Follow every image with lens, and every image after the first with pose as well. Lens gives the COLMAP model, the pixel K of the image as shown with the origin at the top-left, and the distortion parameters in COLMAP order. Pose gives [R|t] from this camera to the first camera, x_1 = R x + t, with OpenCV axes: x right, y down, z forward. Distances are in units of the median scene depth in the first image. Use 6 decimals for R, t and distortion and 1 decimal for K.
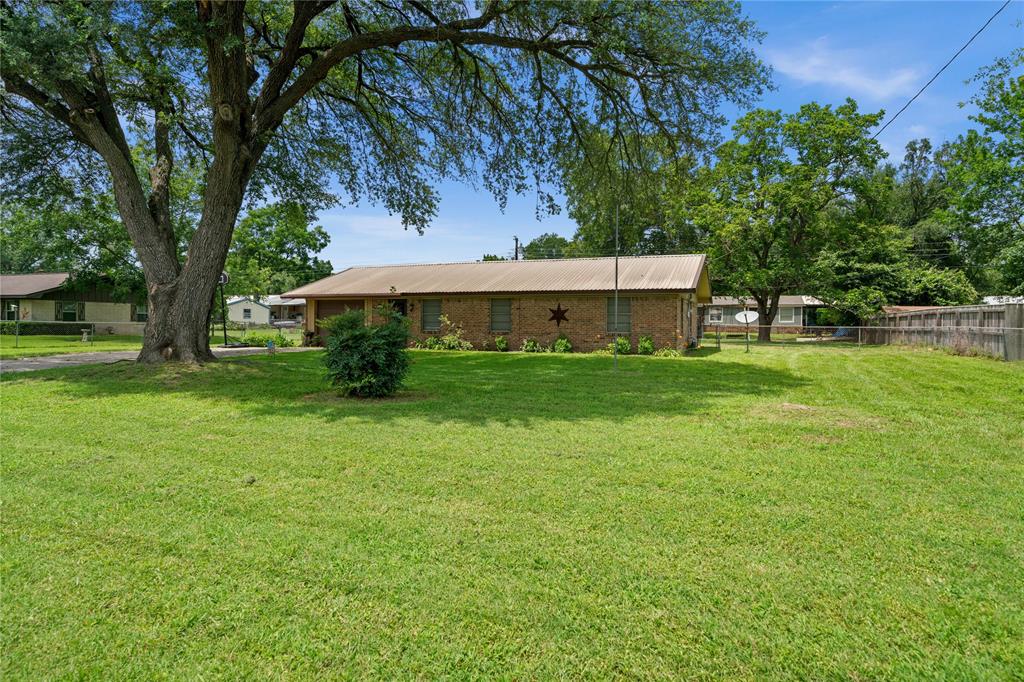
lens RADIAL K [[594.3, 0, 512.7], [0, 594.3, 338.0], [0, 0, 1]] dist [-0.008625, -0.000674]
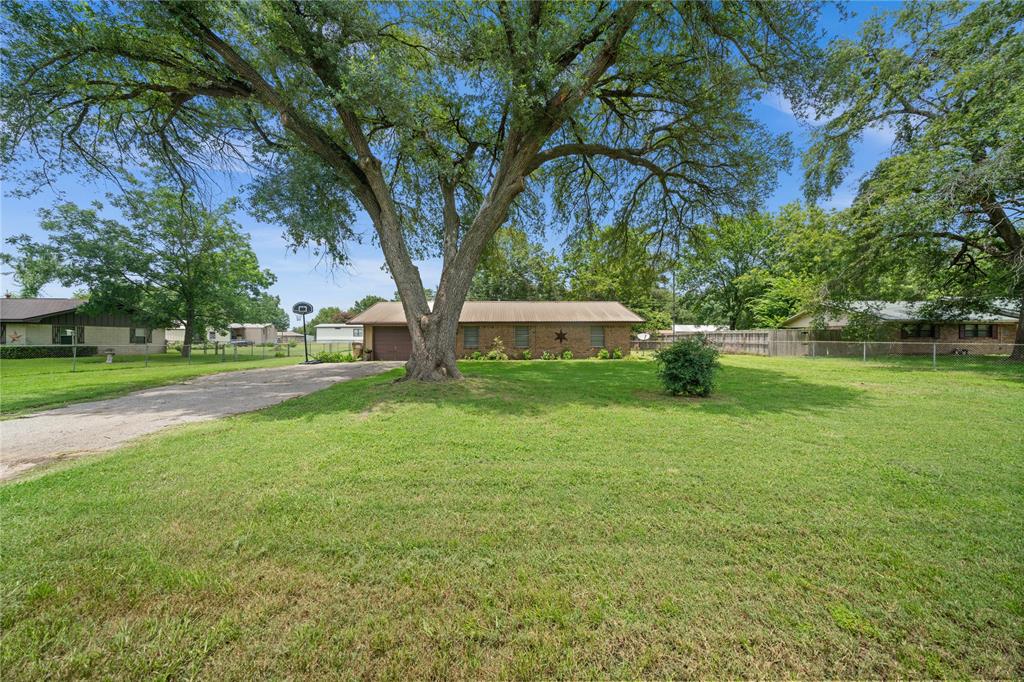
lens RADIAL K [[357.5, 0, 510.8], [0, 357.5, 339.7], [0, 0, 1]] dist [-0.007943, 0.000505]
pose [[0.914164, -0.010934, 0.405197, -0.293989], [0.020126, 0.999628, -0.018432, -0.009290], [-0.404844, 0.025005, 0.914044, 0.106582]]
